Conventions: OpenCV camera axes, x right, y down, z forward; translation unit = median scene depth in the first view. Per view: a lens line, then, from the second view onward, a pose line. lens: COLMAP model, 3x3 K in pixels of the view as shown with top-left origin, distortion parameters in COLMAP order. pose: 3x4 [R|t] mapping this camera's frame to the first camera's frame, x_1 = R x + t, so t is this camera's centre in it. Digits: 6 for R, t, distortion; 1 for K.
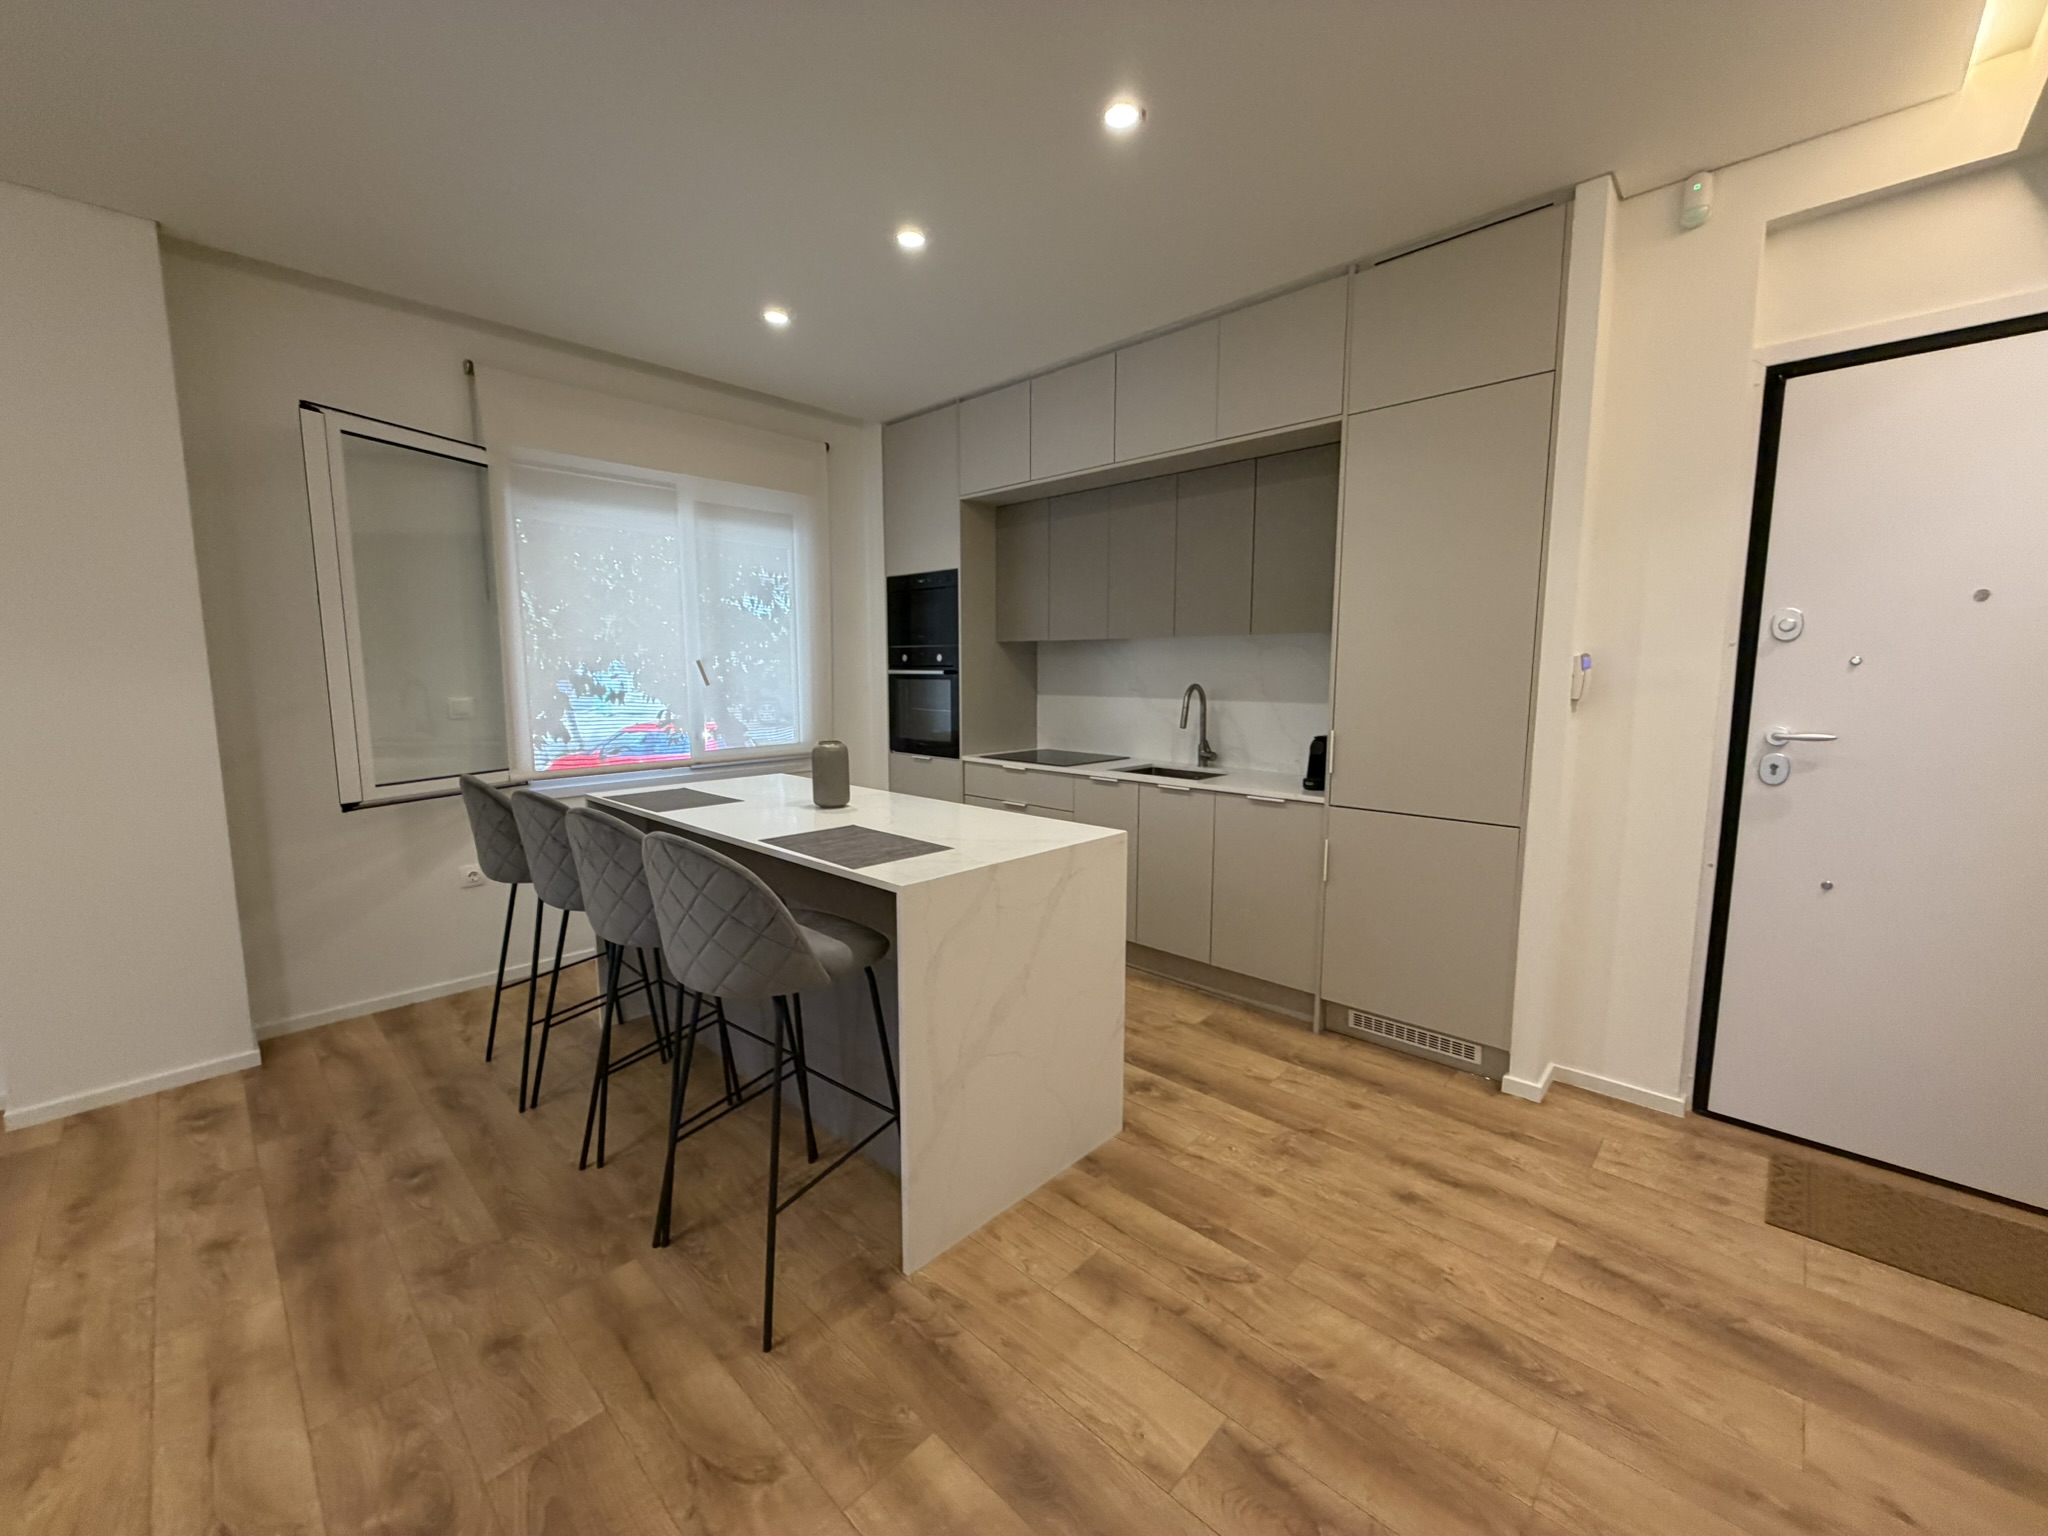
lens RADIAL K [[814.1, 0, 1020.2], [0, 814.1, 767.8], [0, 0, 1]] dist [-0.001414, 0.000314]
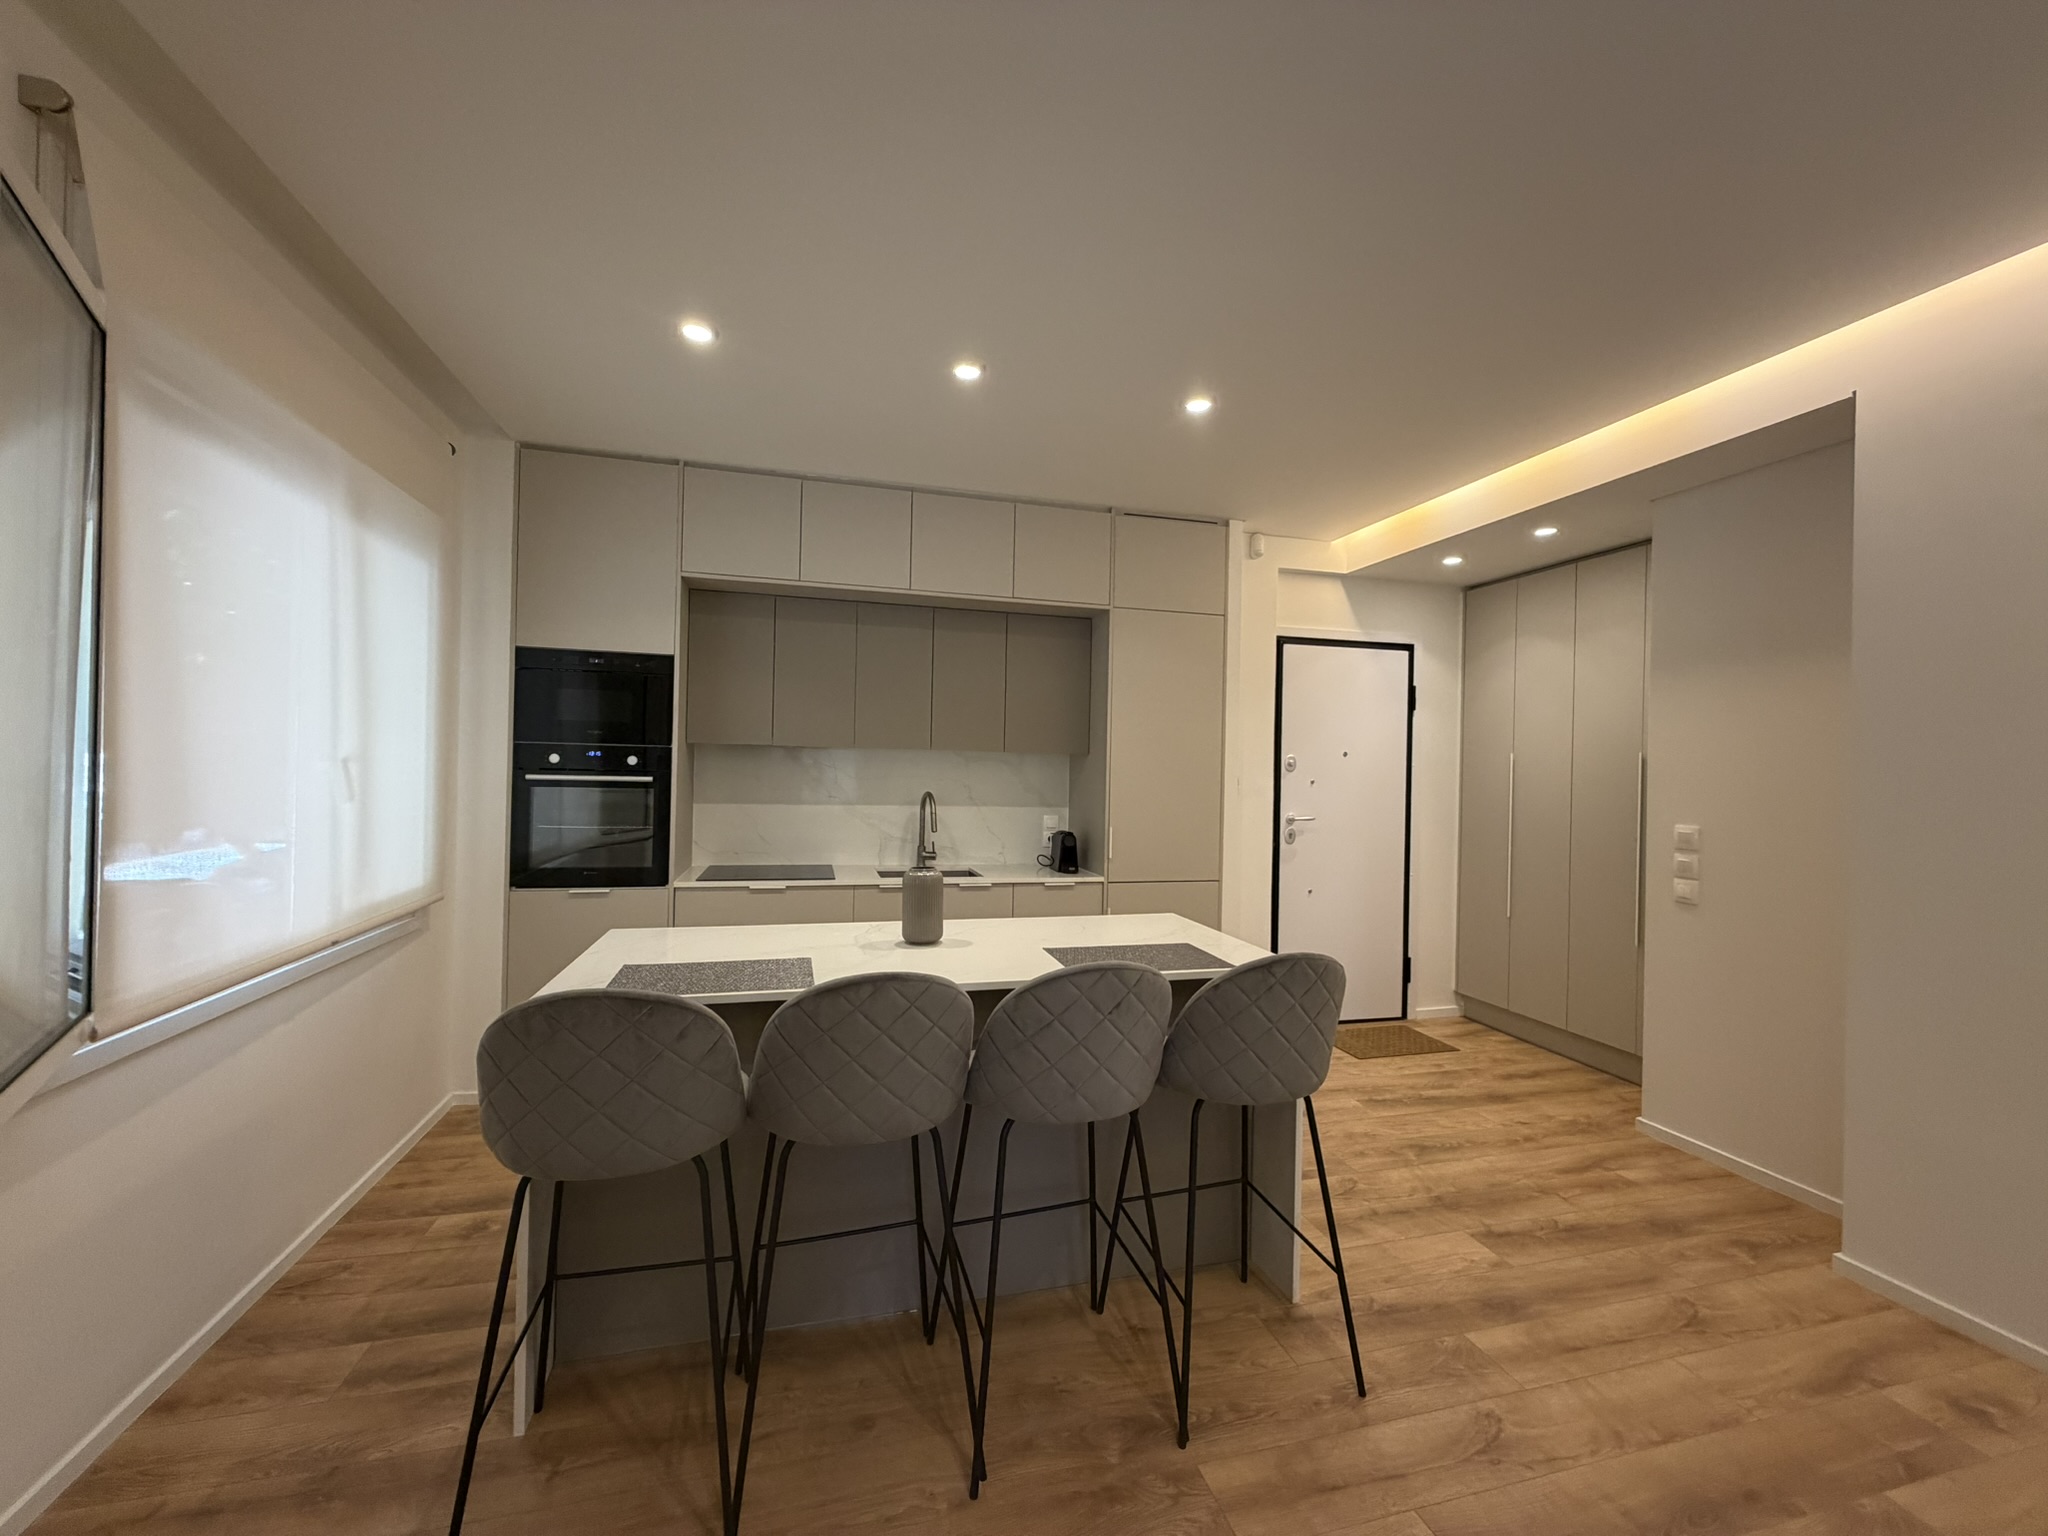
lens RADIAL K [[817.0, 0, 1021.5], [0, 817.0, 761.8], [0, 0, 1]] dist [-0.000590, 0.000014]
pose [[0.519693, 0.015781, 0.854207, -1.252722], [0.082912, 0.994178, -0.068810, -0.104341], [-0.850320, 0.106585, 0.515359, 0.583045]]
